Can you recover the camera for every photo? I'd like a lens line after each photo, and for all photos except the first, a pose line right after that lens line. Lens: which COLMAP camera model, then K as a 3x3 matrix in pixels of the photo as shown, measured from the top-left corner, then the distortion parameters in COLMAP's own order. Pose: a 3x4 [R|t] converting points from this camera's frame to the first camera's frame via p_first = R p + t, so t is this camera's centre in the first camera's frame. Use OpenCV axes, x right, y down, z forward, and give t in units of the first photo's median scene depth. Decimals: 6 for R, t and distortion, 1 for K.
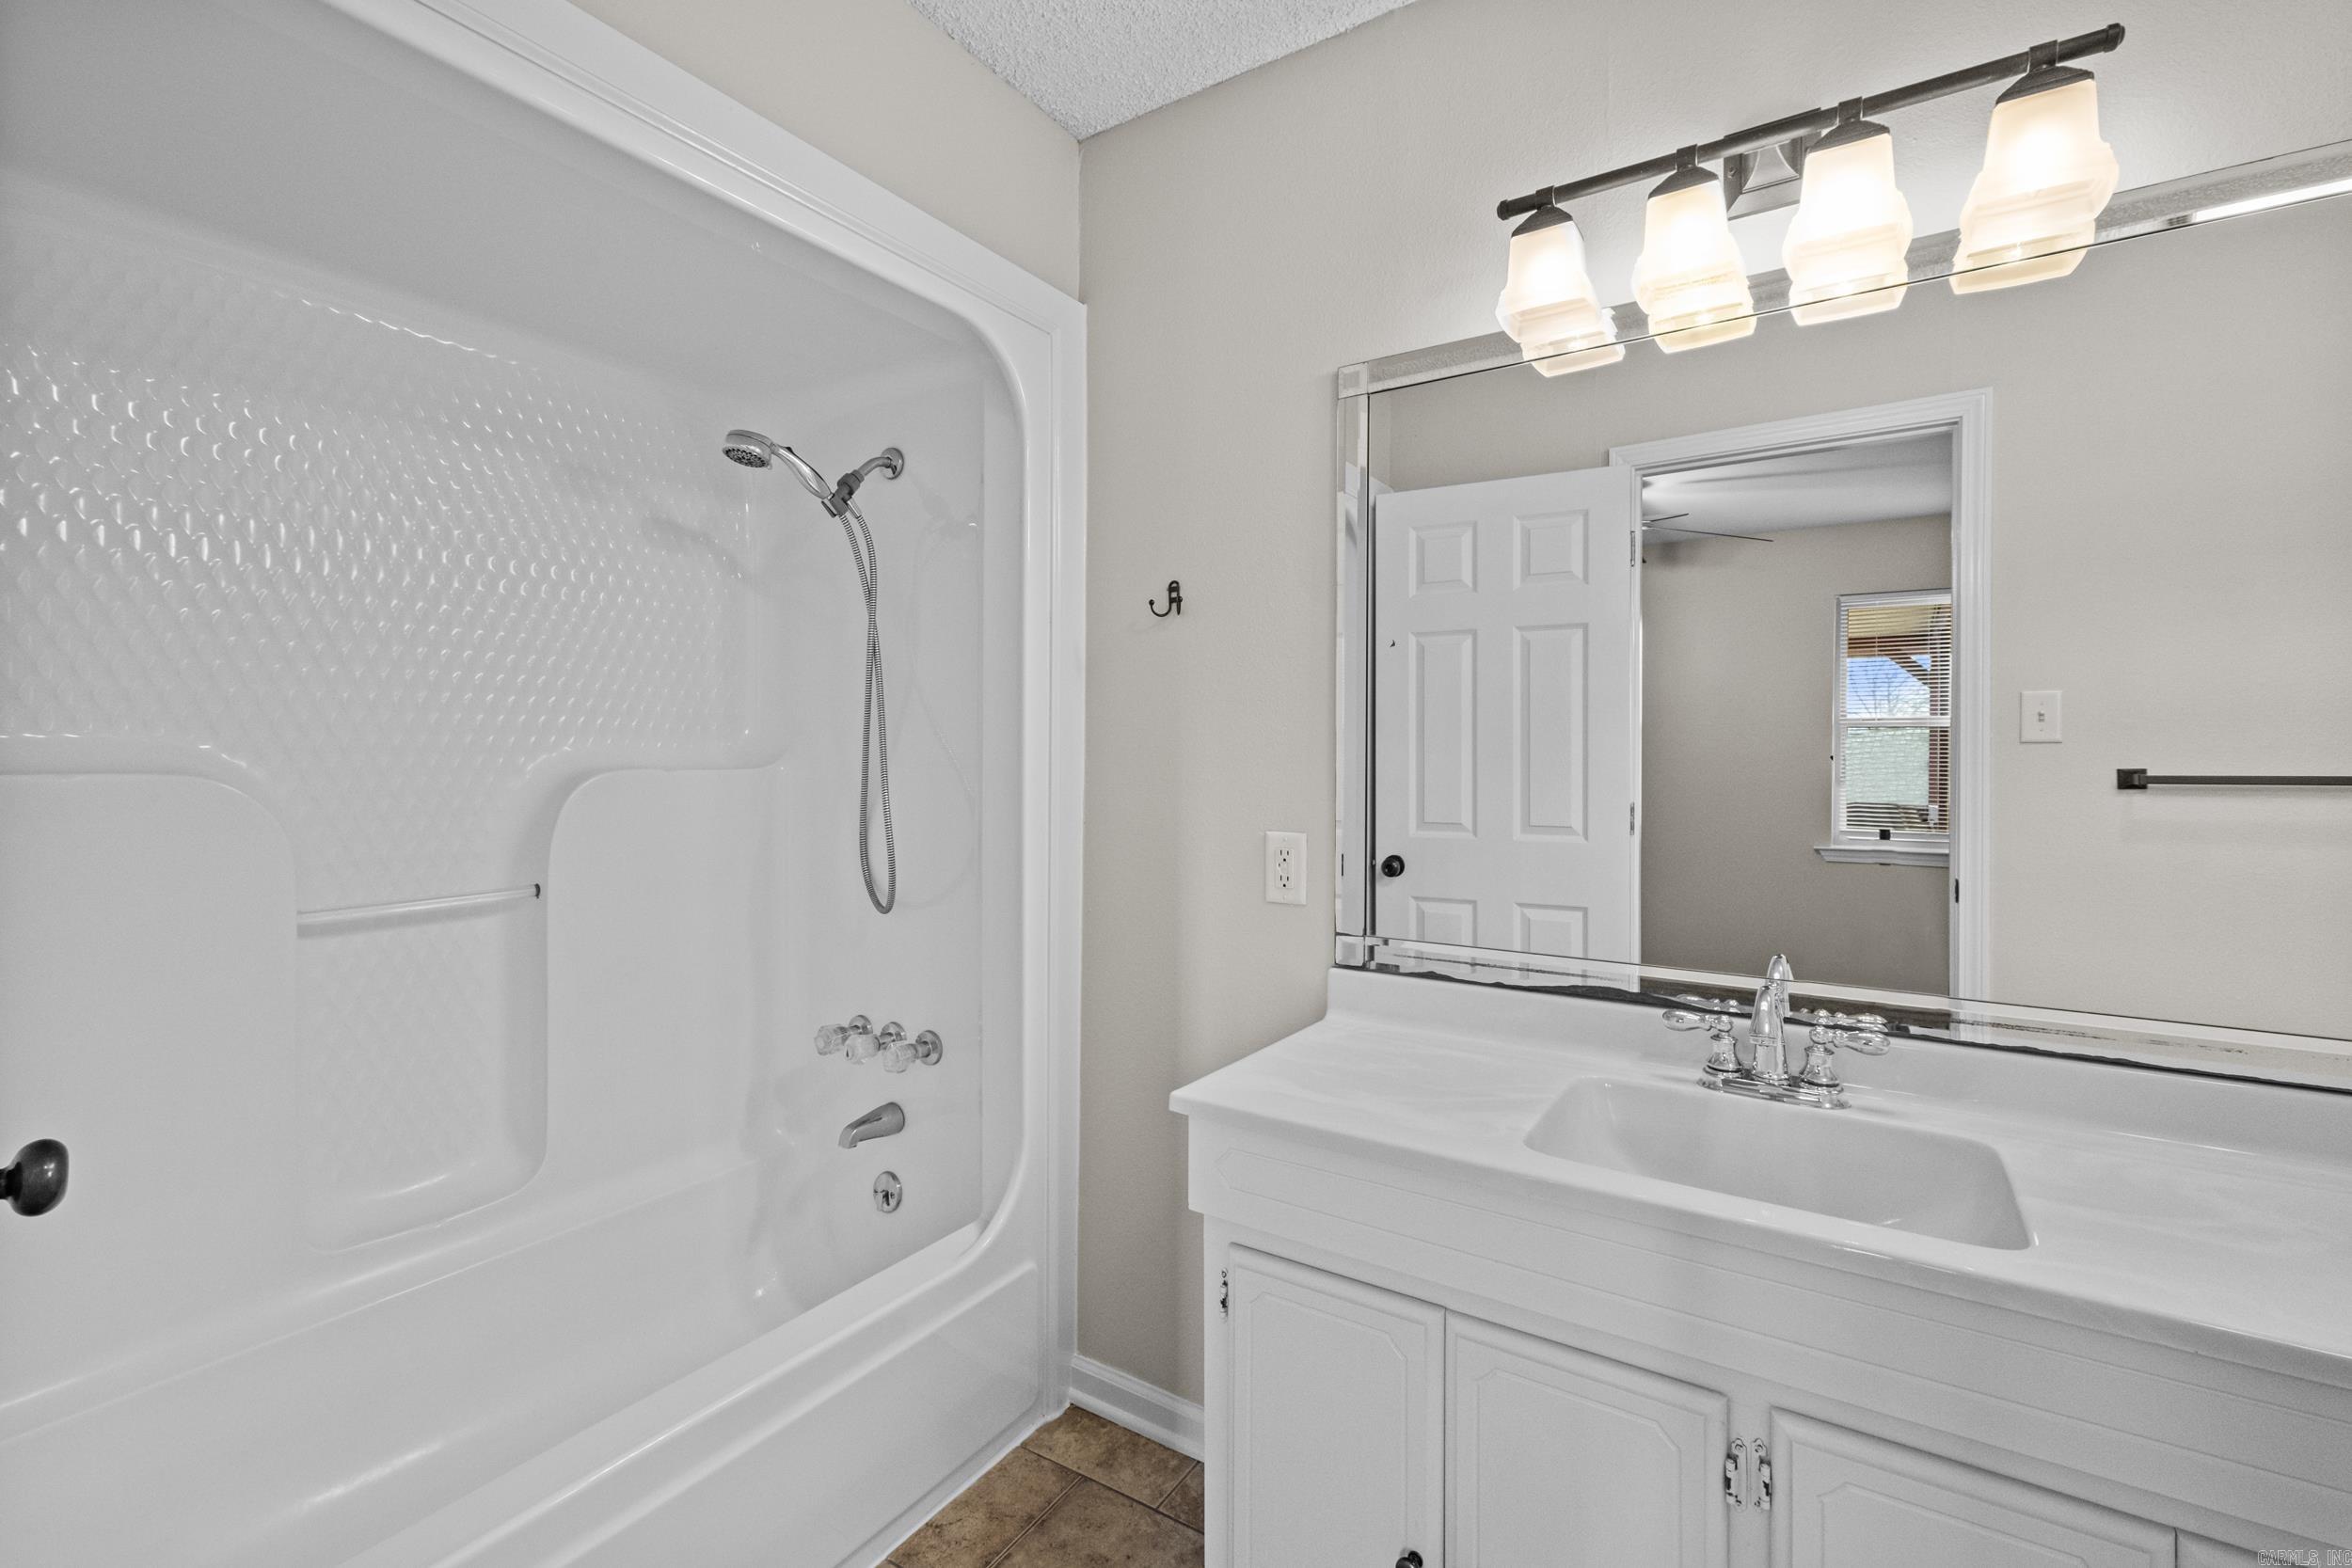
lens RADIAL K [[1040.1, 0, 1158.9], [0, 1040.1, 757.6], [0, 0, 1]] dist [0.003828, 0.001044]
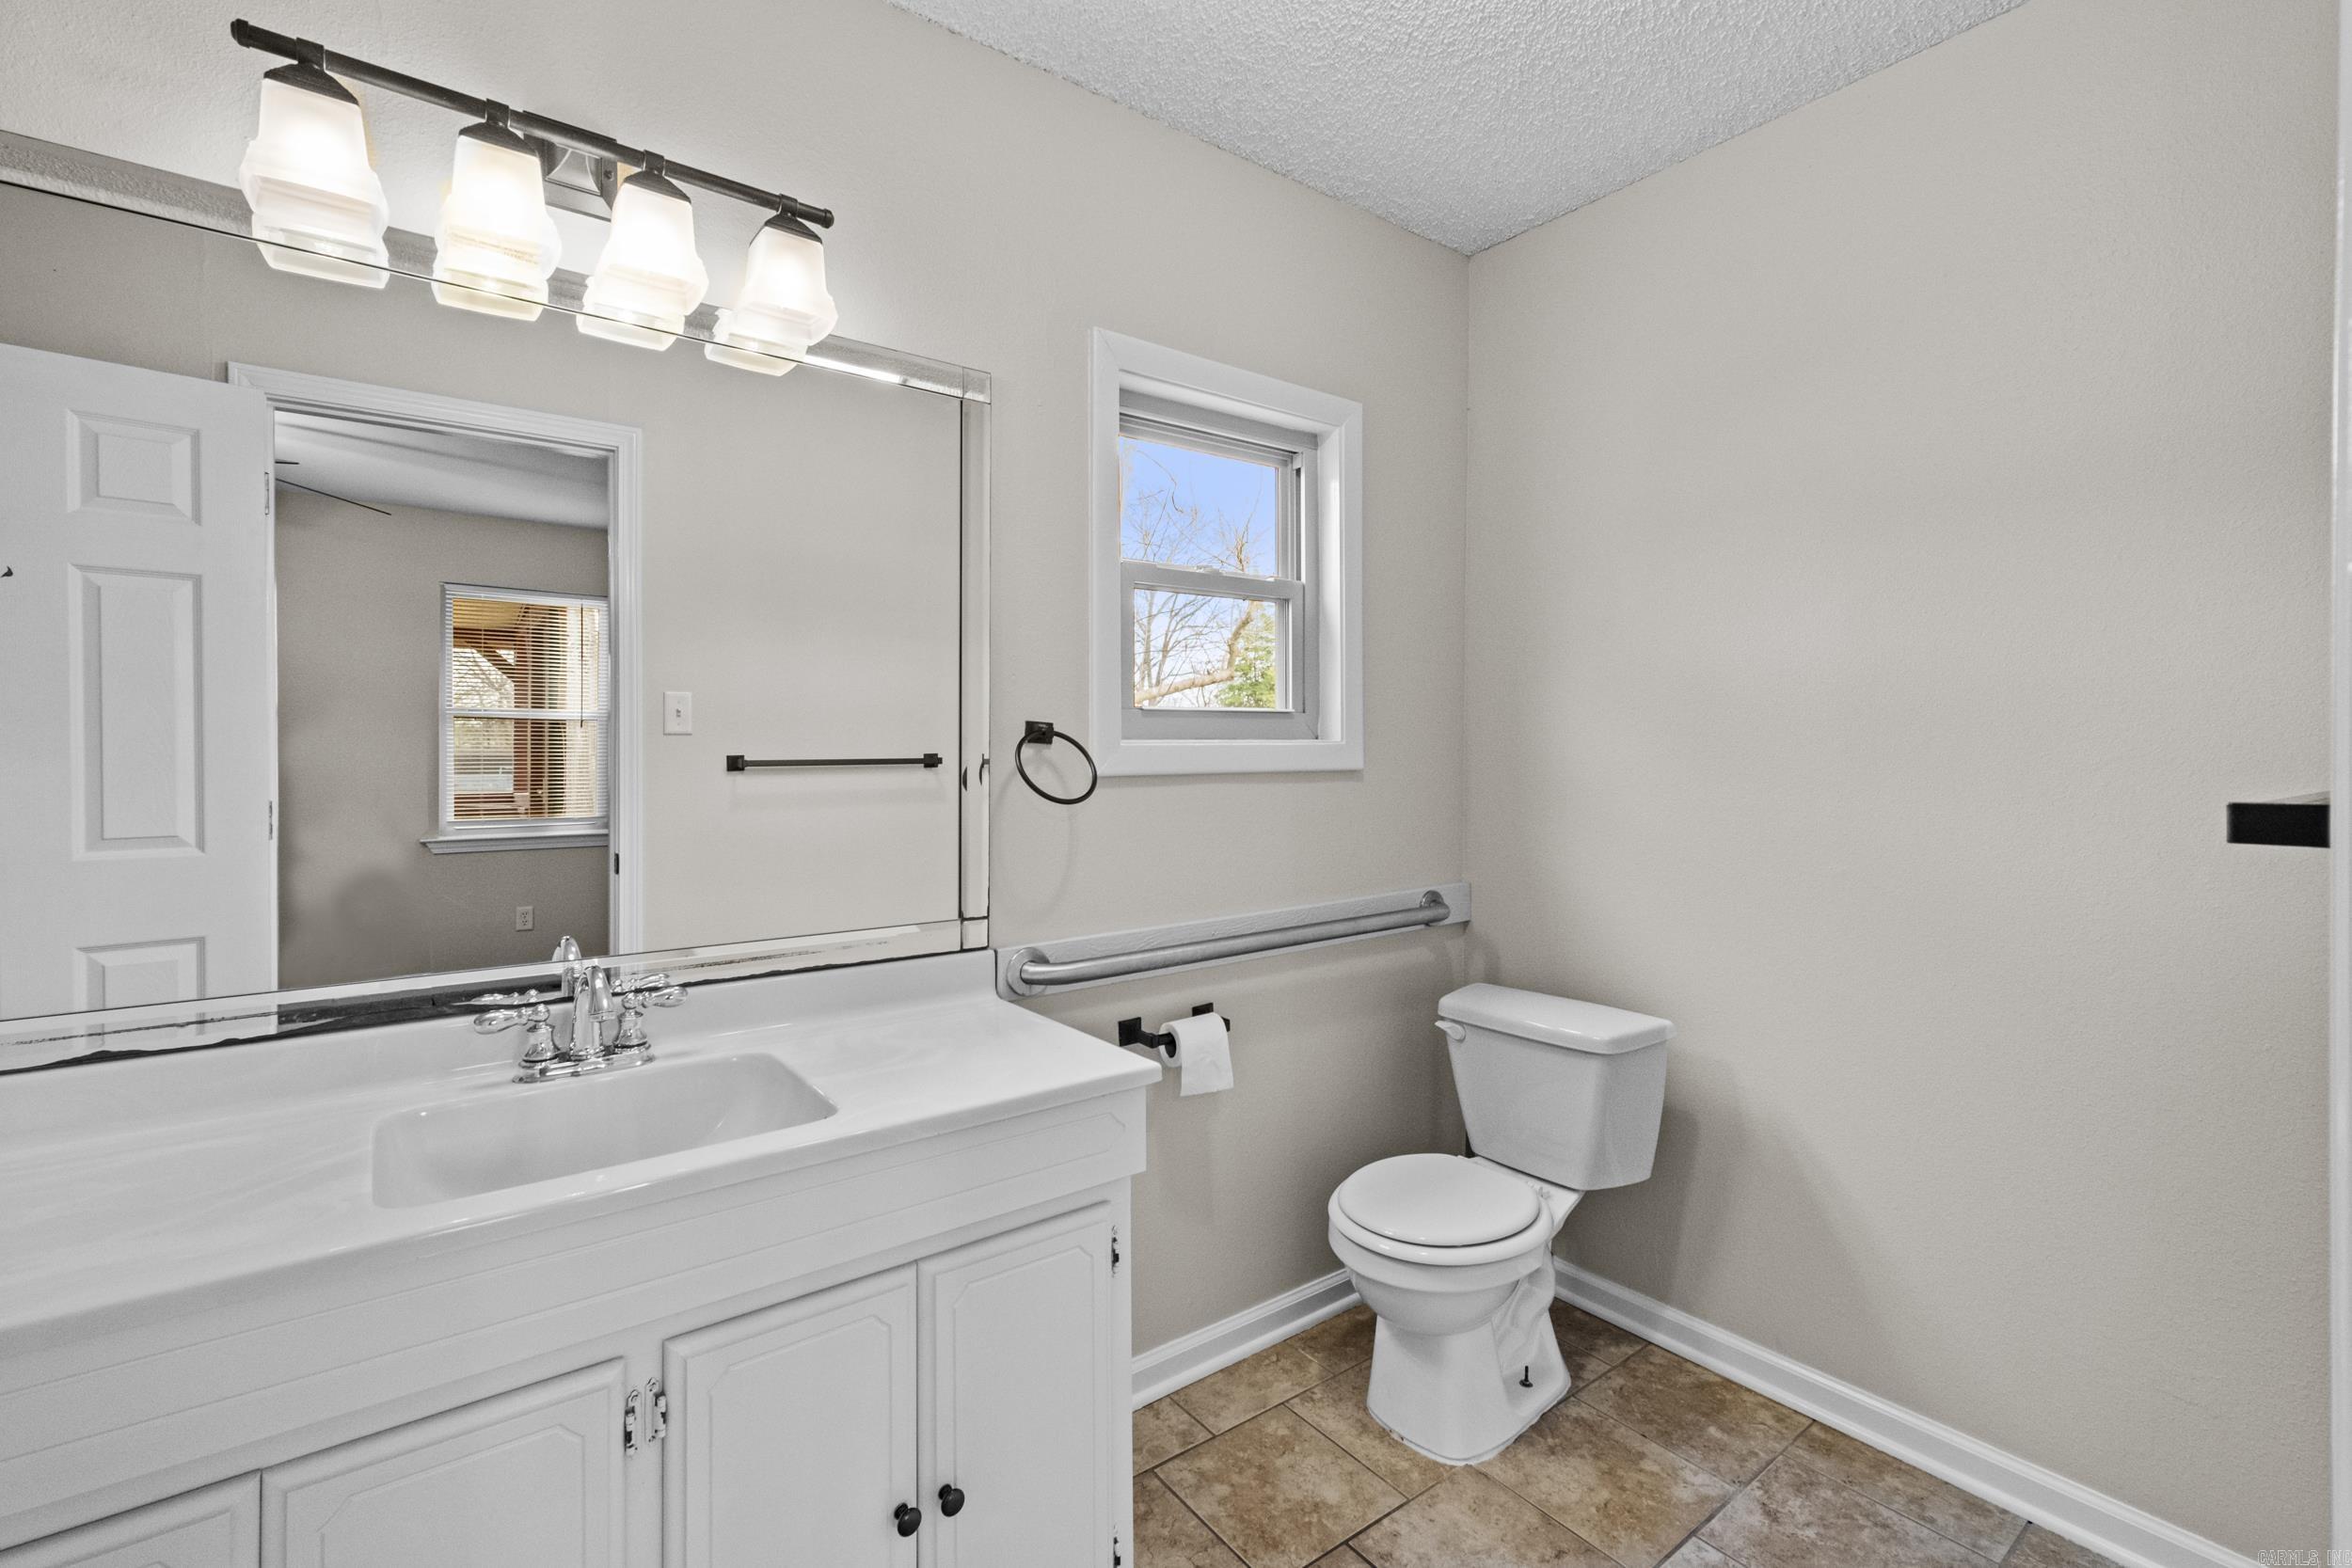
lens RADIAL K [[1040.1, 0, 1167.8], [0, 1040.1, 759.0], [0, 0, 1]] dist [0.003828, 0.001044]
pose [[0.329431, -0.010101, 0.944126, -0.153134], [-0.000043, 0.999943, 0.010713, 0.001527], [-0.944180, -0.003570, 0.329411, 0.085355]]
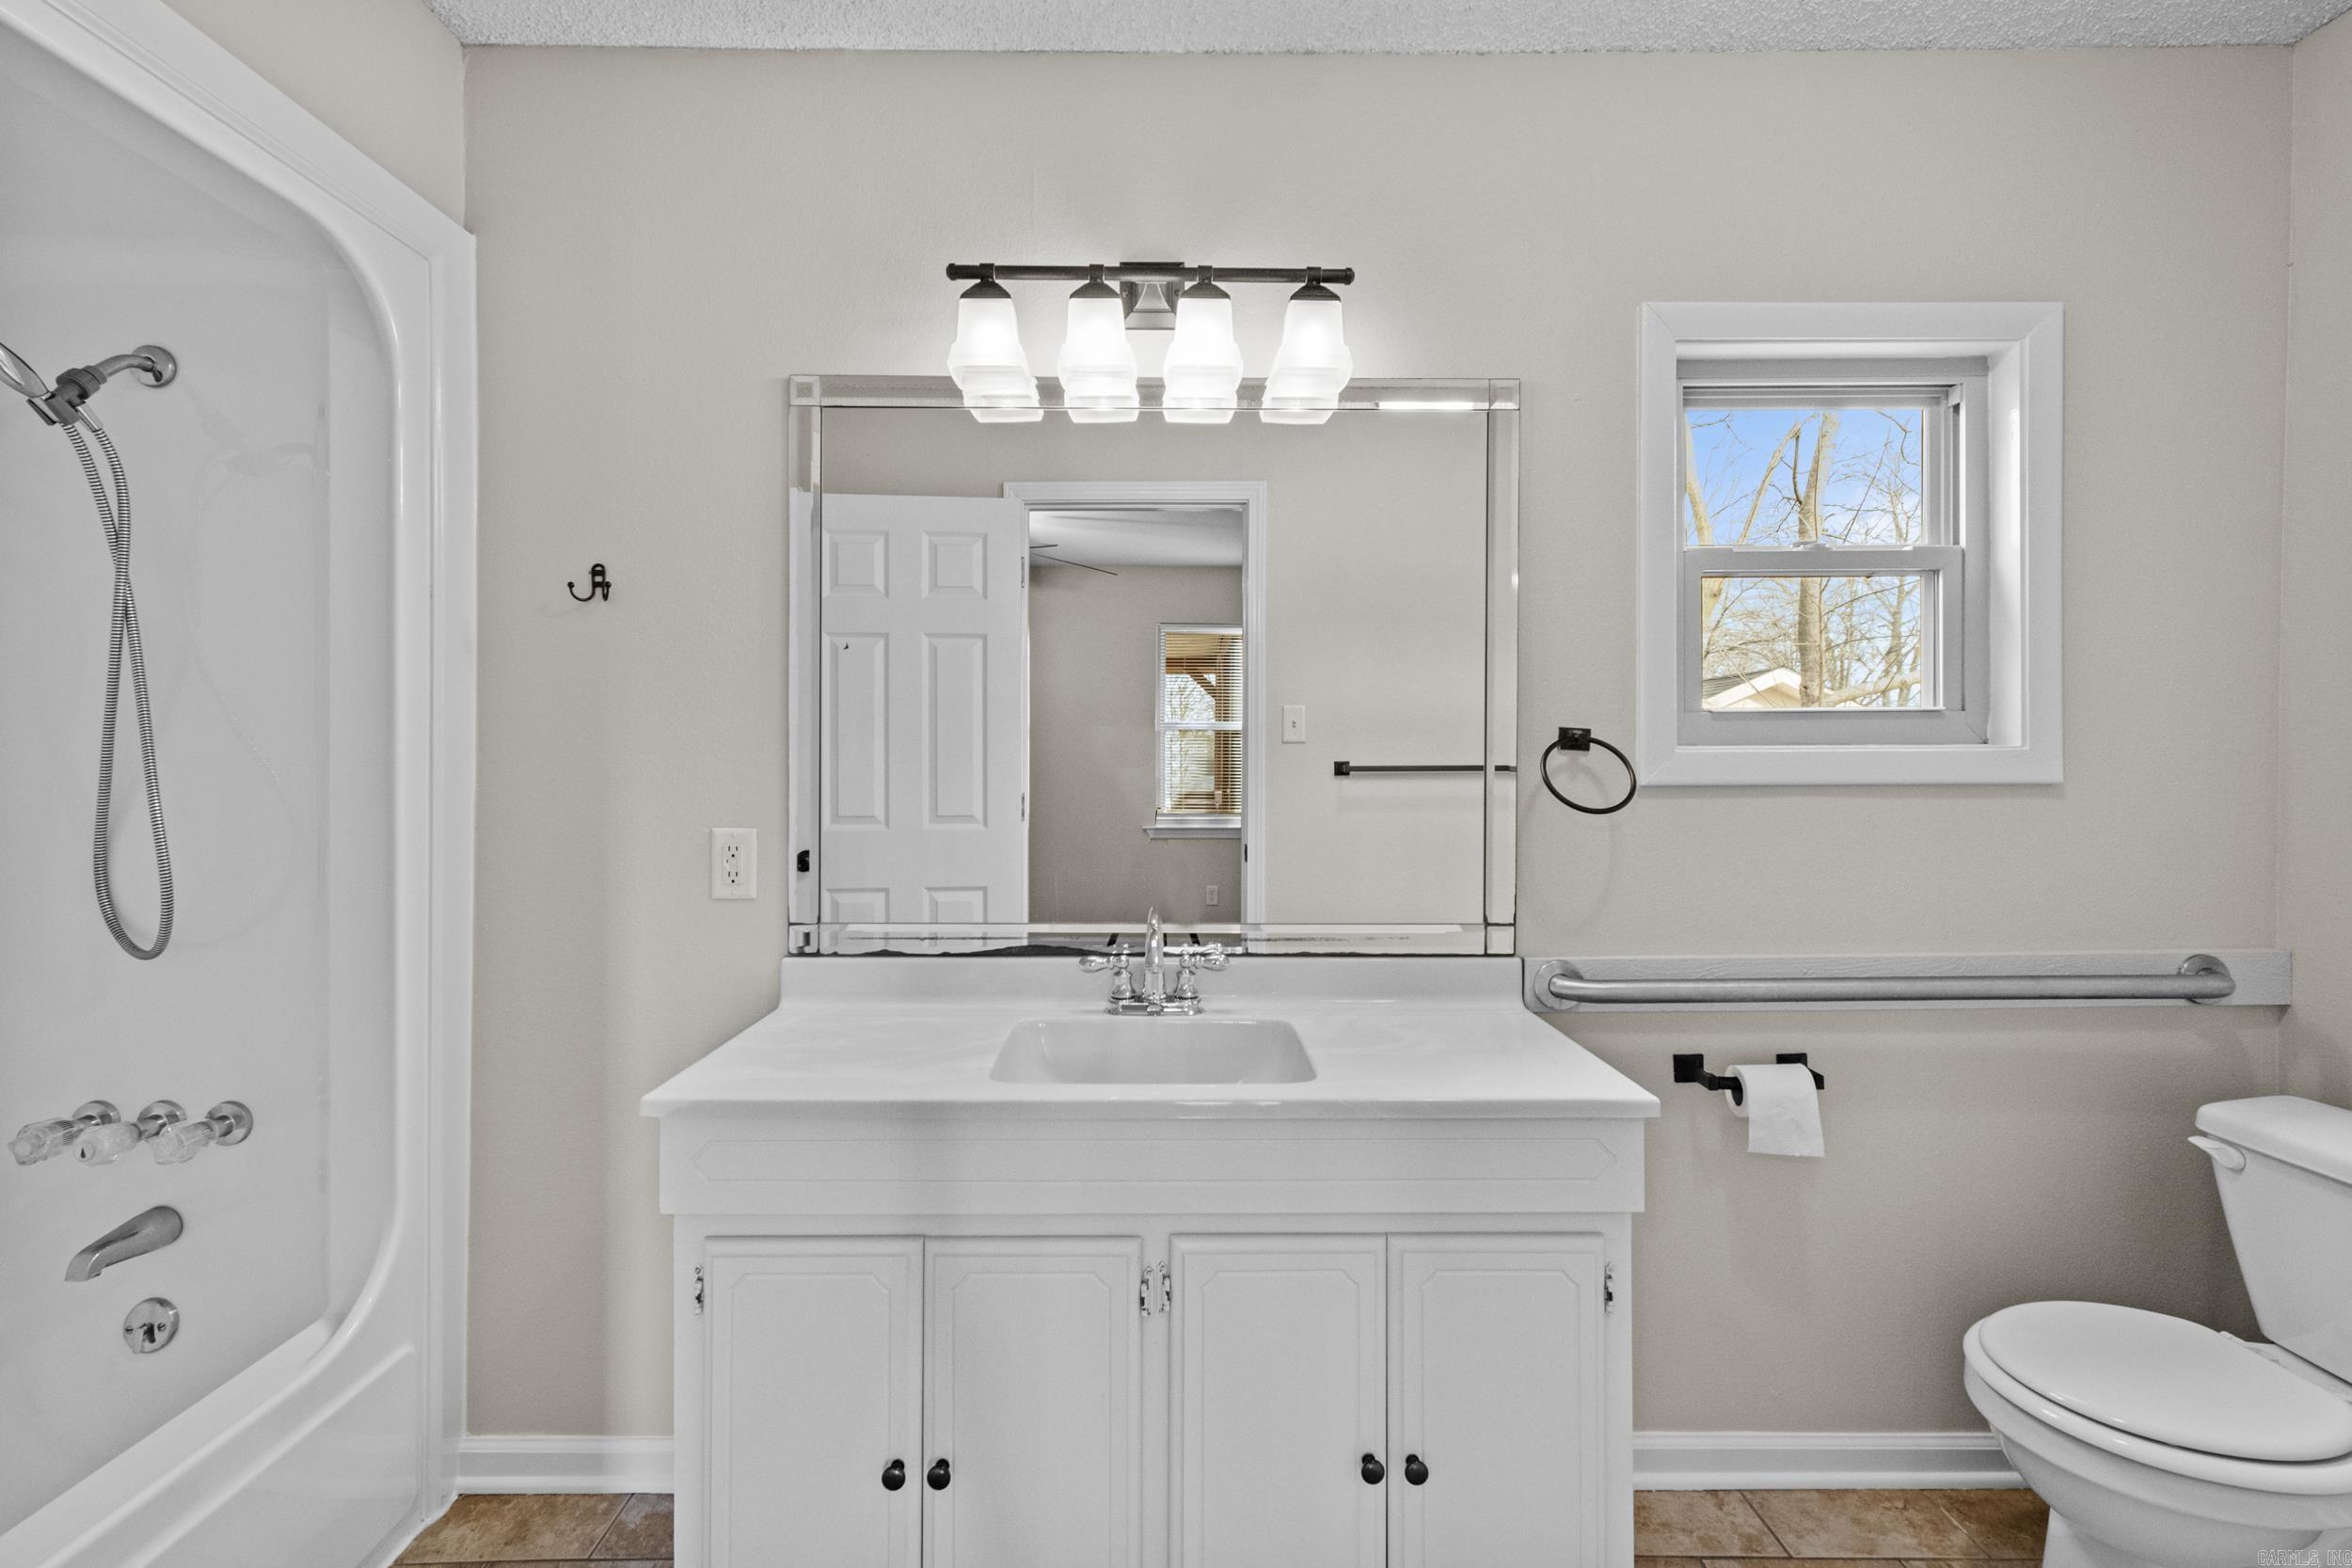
lens RADIAL K [[1040.1, 0, 1167.9], [0, 1040.1, 759.5], [0, 0, 1]] dist [0.003828, 0.001044]
pose [[0.825002, -0.003392, 0.565120, -0.102038], [0.000373, 0.999985, 0.005457, 0.000310], [-0.565130, -0.004291, 0.824991, -0.062512]]
